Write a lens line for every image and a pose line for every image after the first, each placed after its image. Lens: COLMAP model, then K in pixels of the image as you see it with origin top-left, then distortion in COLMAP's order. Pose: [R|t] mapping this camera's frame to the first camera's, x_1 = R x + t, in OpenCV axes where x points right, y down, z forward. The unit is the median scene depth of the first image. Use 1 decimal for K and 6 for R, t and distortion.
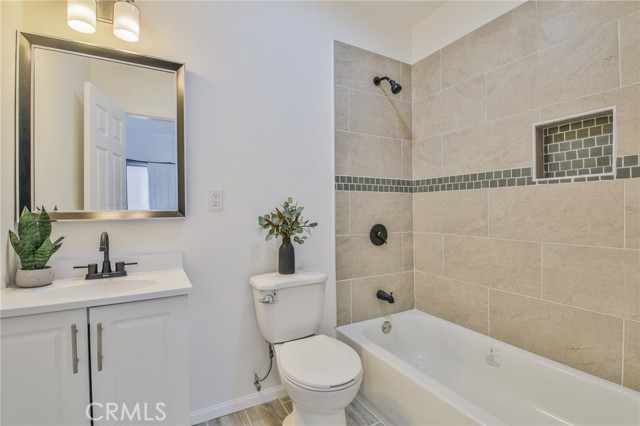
lens RADIAL K [[291.3, 0, 318.0], [0, 291.3, 211.4], [0, 0, 1]] dist [-0.012773, -0.004352]
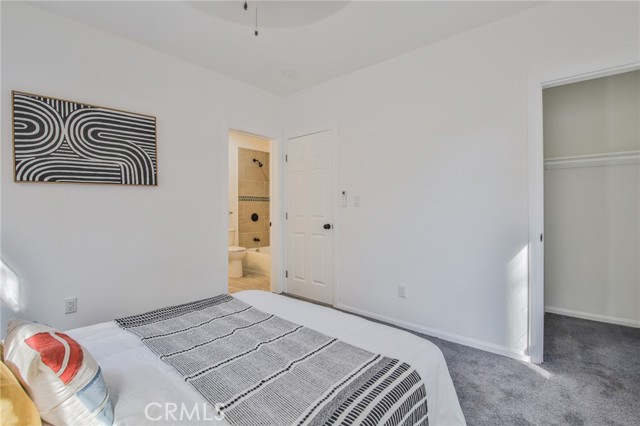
lens RADIAL K [[291.3, 0, 316.6], [0, 291.3, 210.1], [0, 0, 1]] dist [-0.012773, -0.004352]
pose [[0.946043, 0.005270, 0.323998, -0.127590], [-0.006493, 0.999975, 0.002691, 0.002365], [-0.323976, -0.004650, 0.946054, -1.789694]]
